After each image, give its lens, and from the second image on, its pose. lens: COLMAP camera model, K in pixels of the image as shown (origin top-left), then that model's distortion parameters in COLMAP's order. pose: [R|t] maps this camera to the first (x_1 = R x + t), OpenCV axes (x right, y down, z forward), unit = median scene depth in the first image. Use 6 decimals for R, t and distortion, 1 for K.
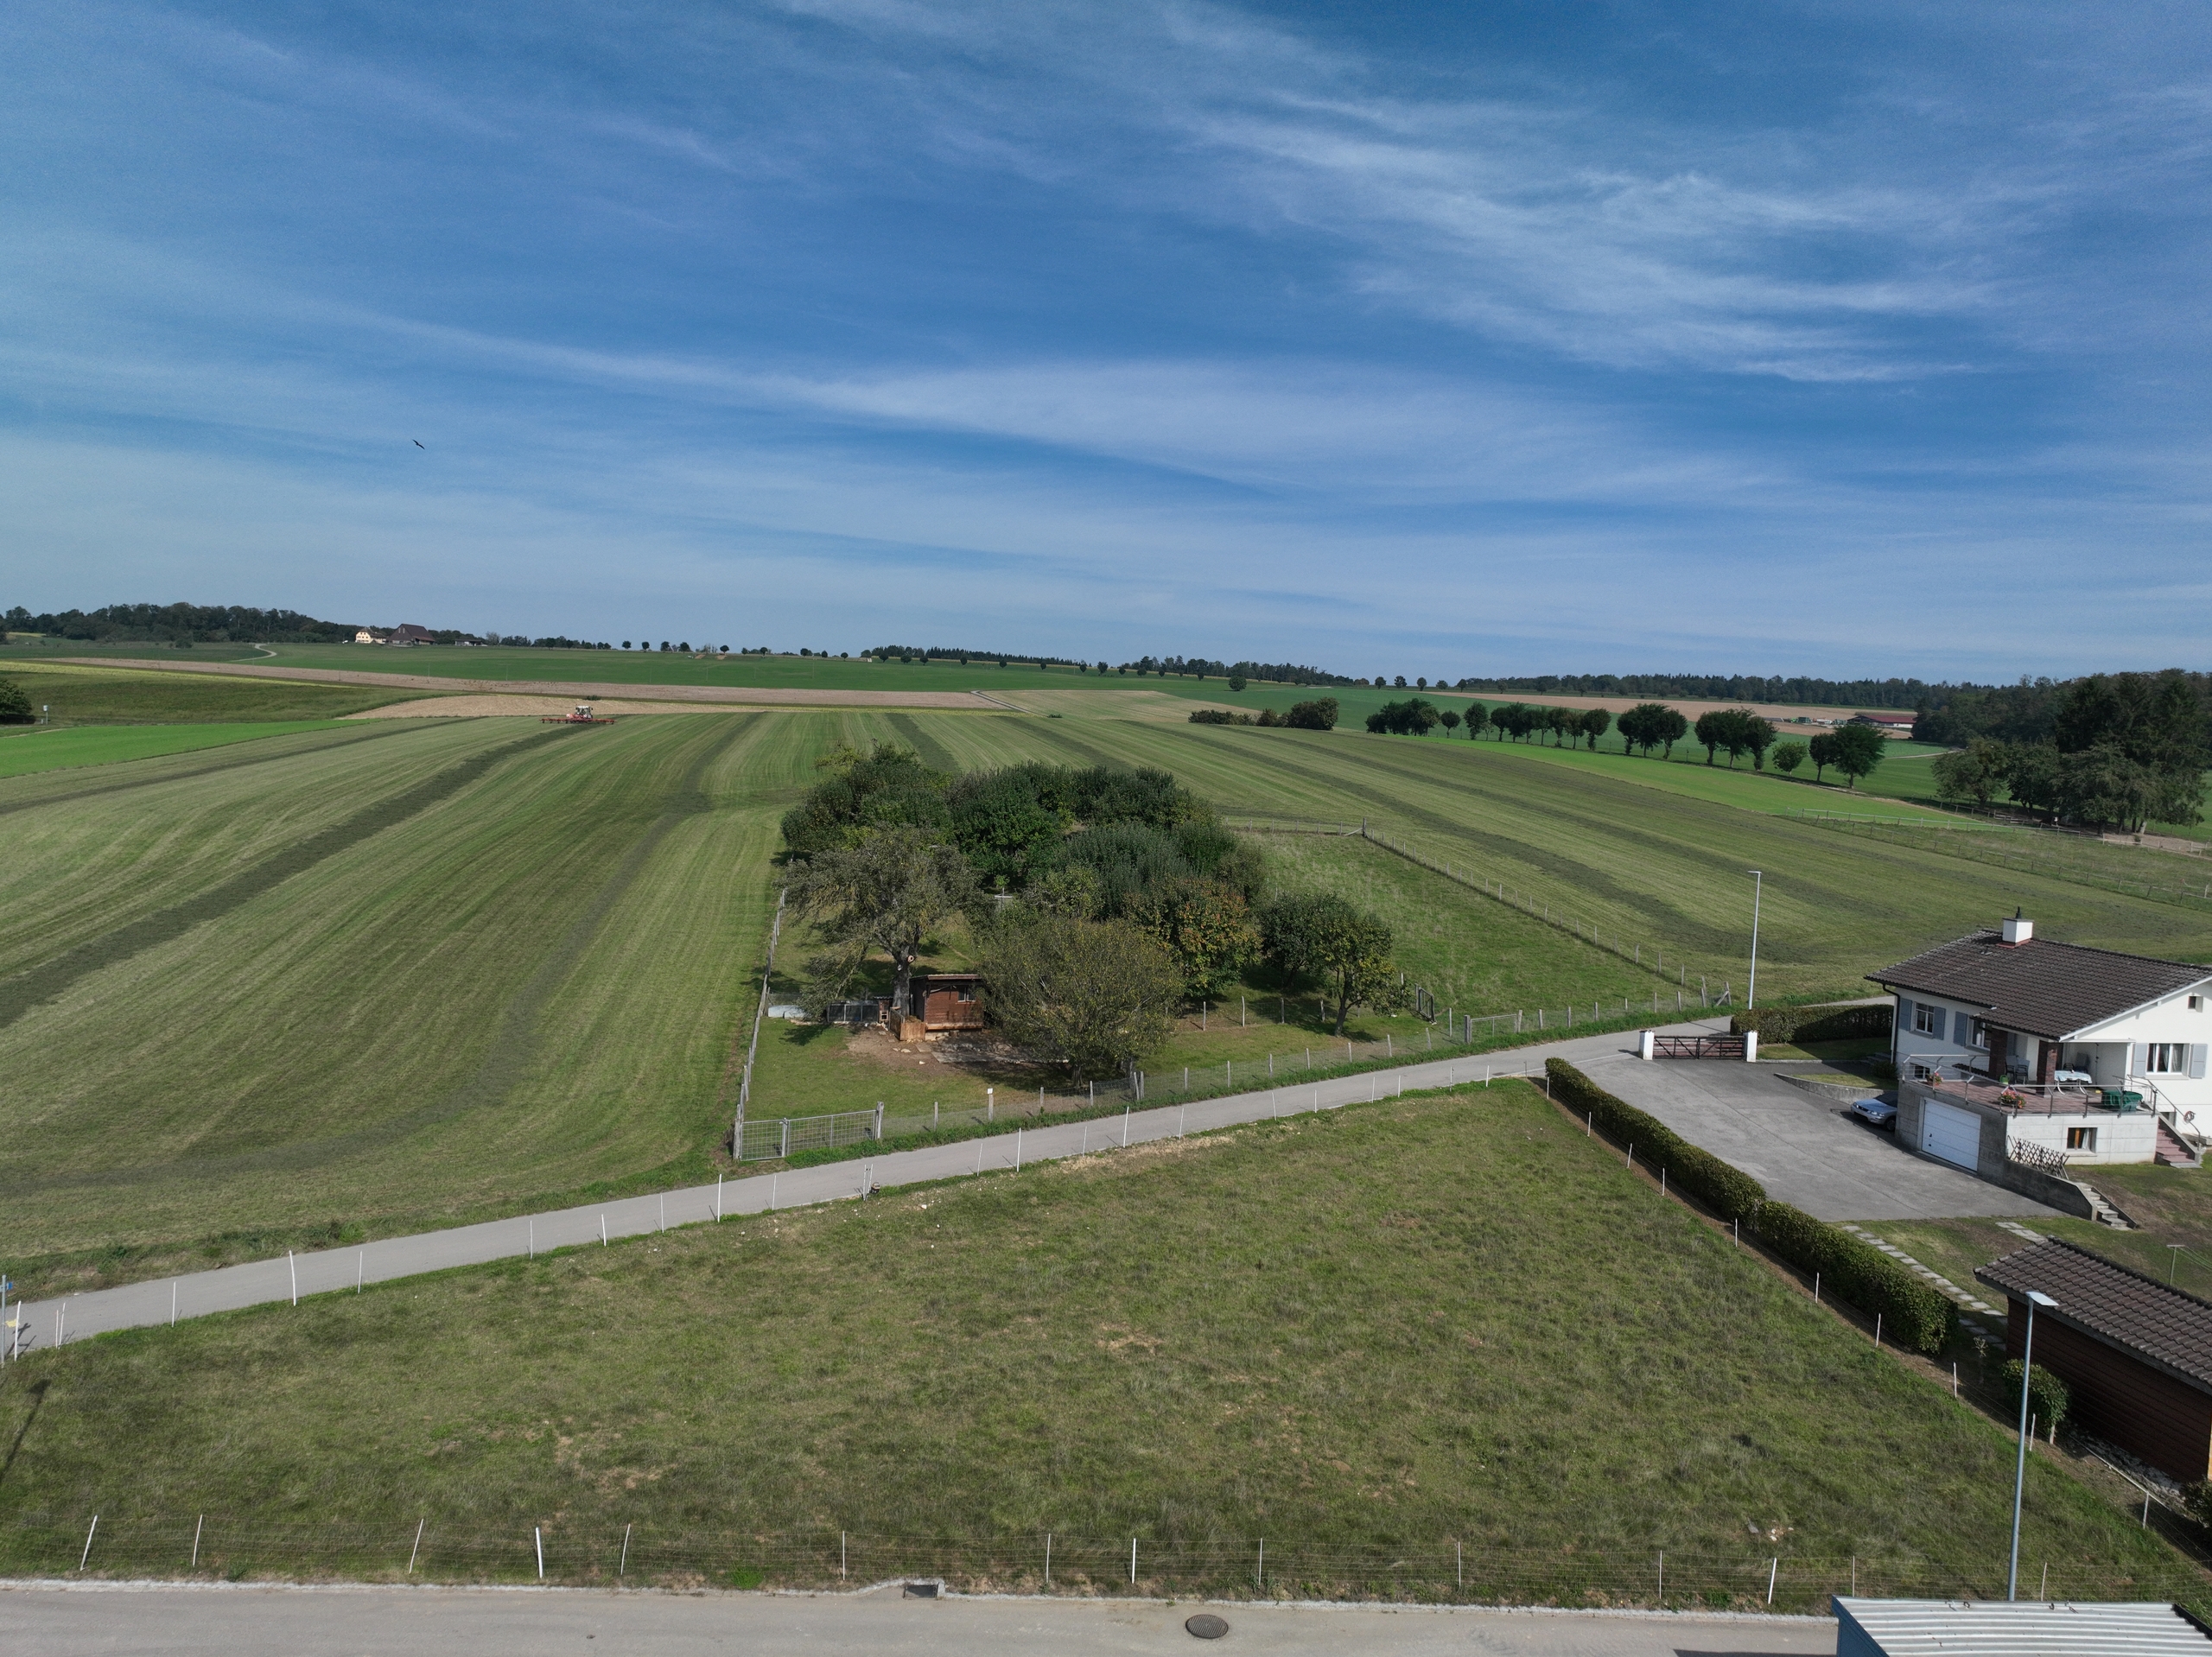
lens RADIAL K [[1550.0, 0, 1110.0], [0, 1550.0, 829.7], [0, 0, 1]] dist [-0.003065, 0.020723]
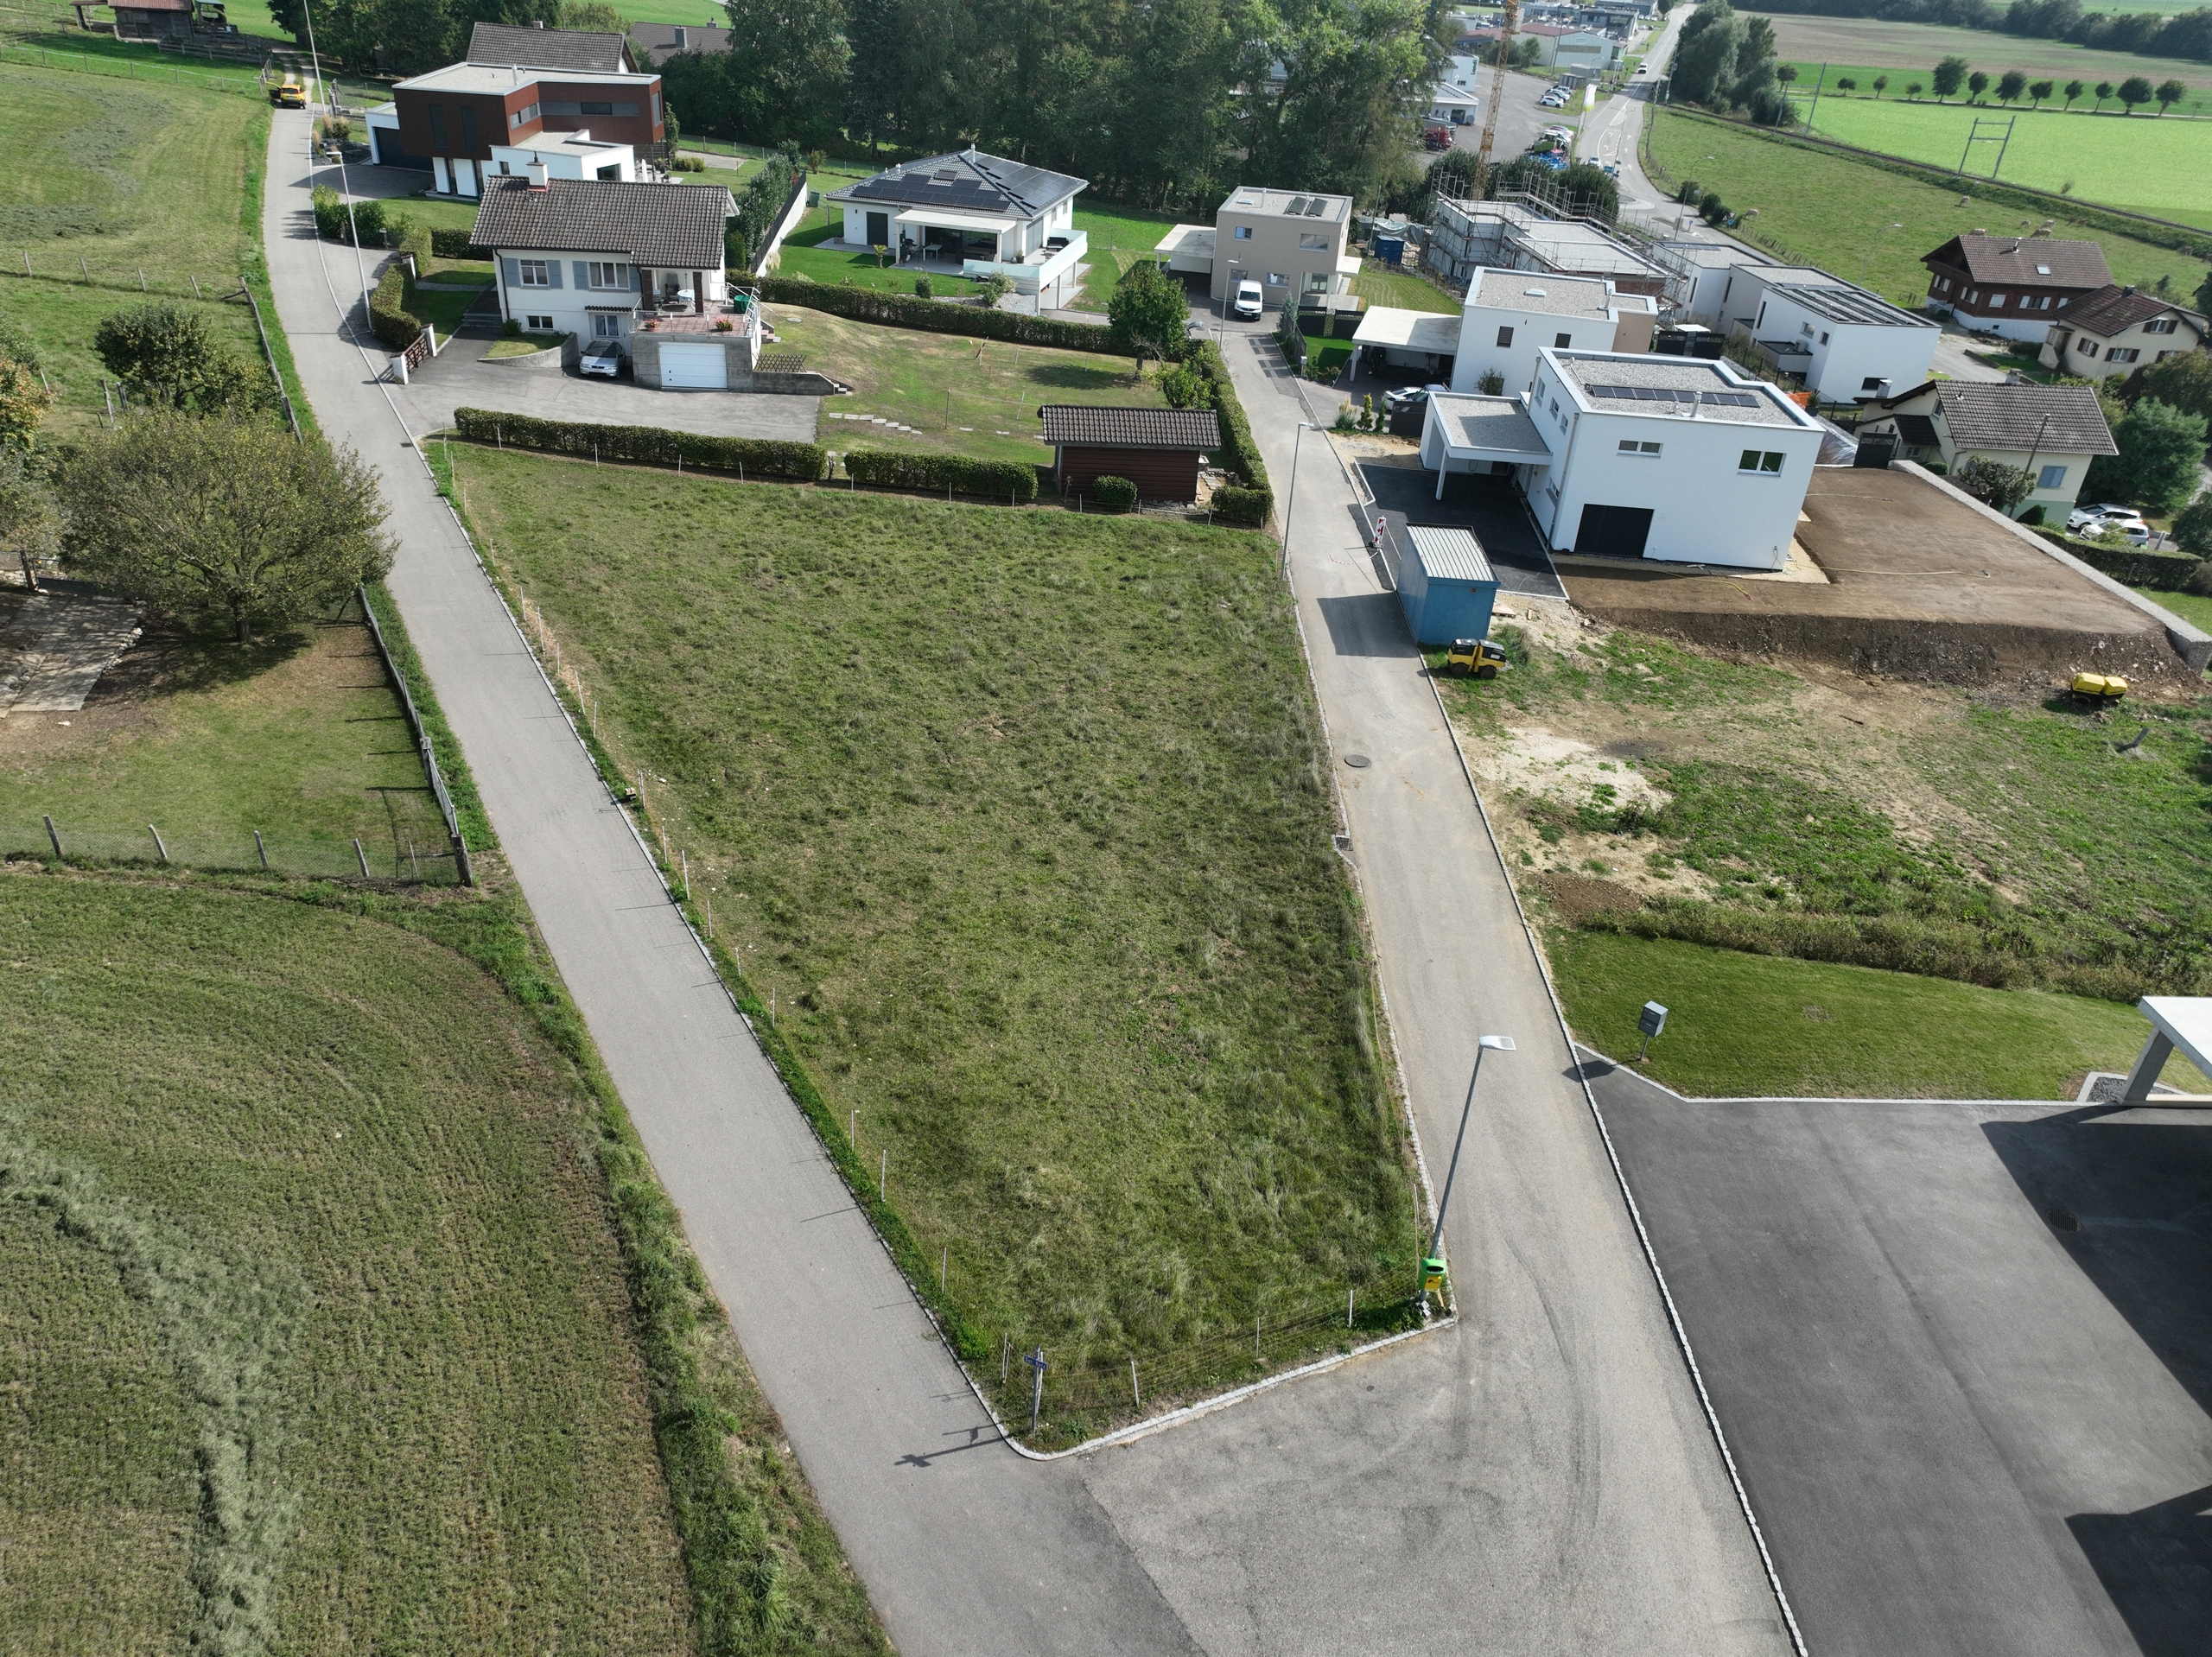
lens RADIAL K [[1538.0, 0, 1114.6], [0, 1538.0, 823.2], [0, 0, 1]] dist [0.010895, 0.005524]
pose [[0.082480, -0.541533, 0.836623, -0.710626], [0.002487, 0.839593, 0.543210, -0.179836], [-0.996590, -0.042723, 0.070596, 0.565500]]
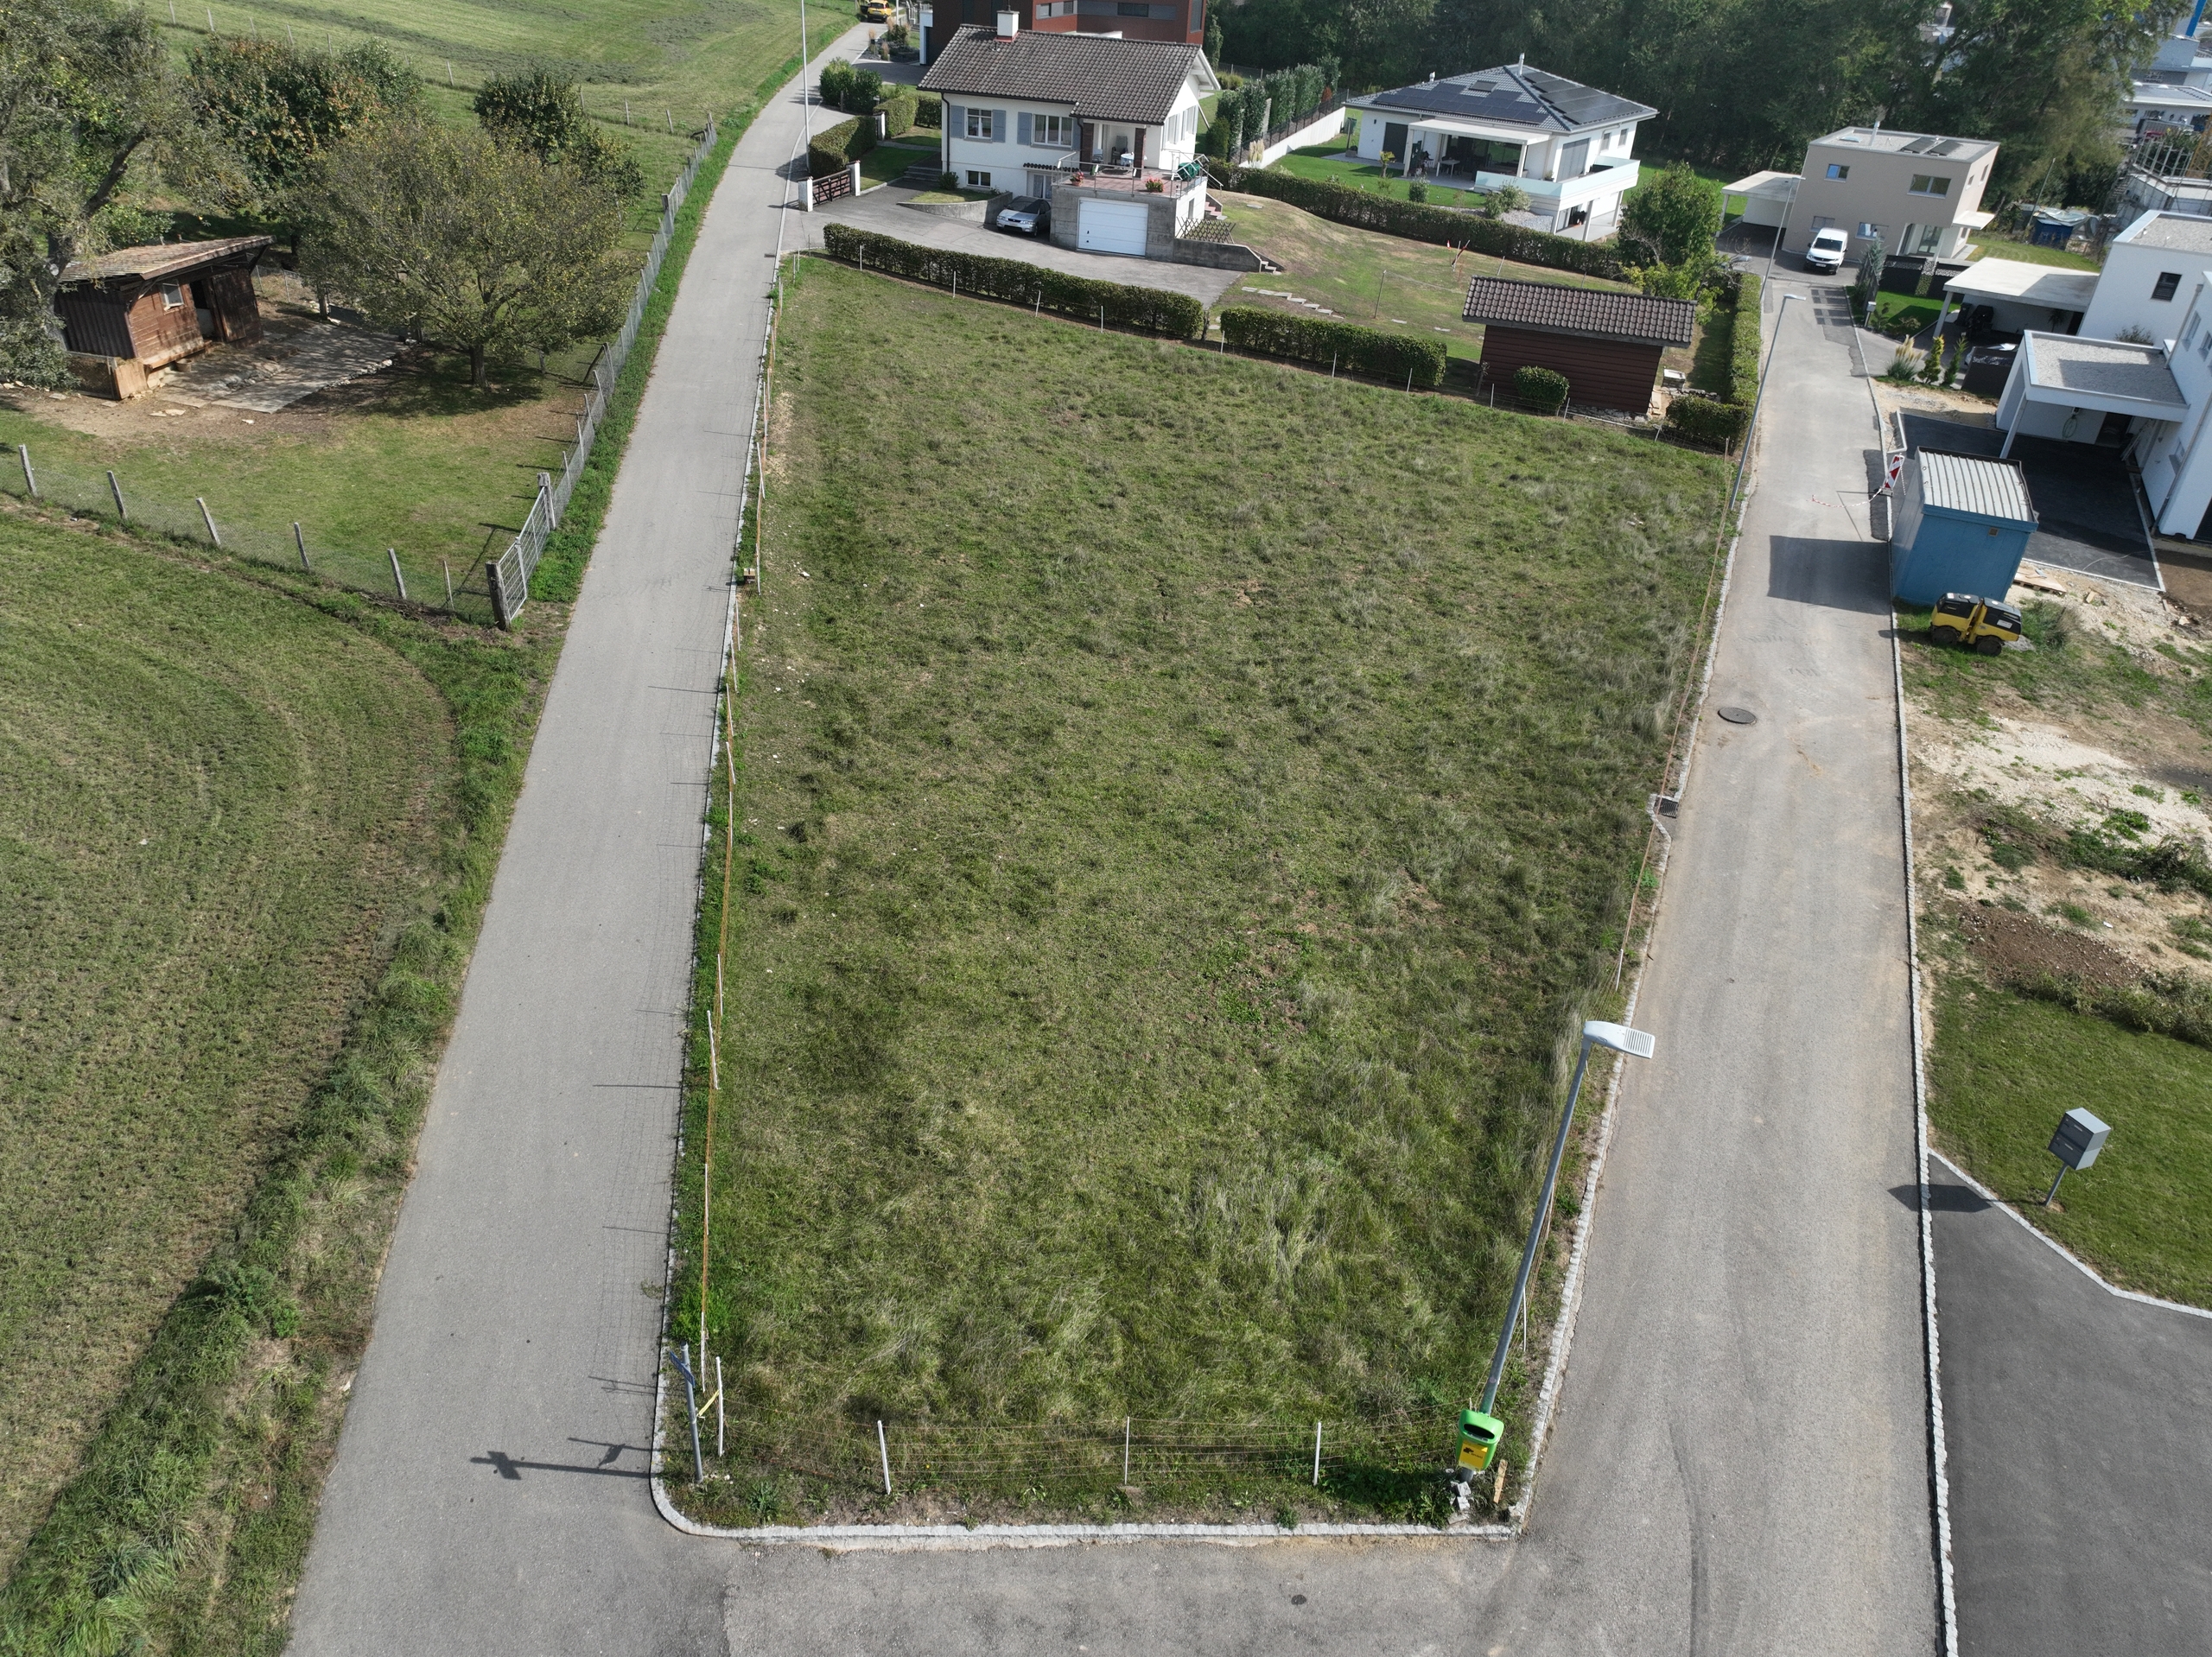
lens RADIAL K [[1551.1, 0, 1117.3], [0, 1551.1, 824.2], [0, 0, 1]] dist [-0.003919, 0.024330]
pose [[0.445214, -0.476148, 0.758332, -0.554939], [0.016102, 0.851017, 0.524891, -0.031602], [-0.895279, -0.221478, 0.386552, 0.466831]]
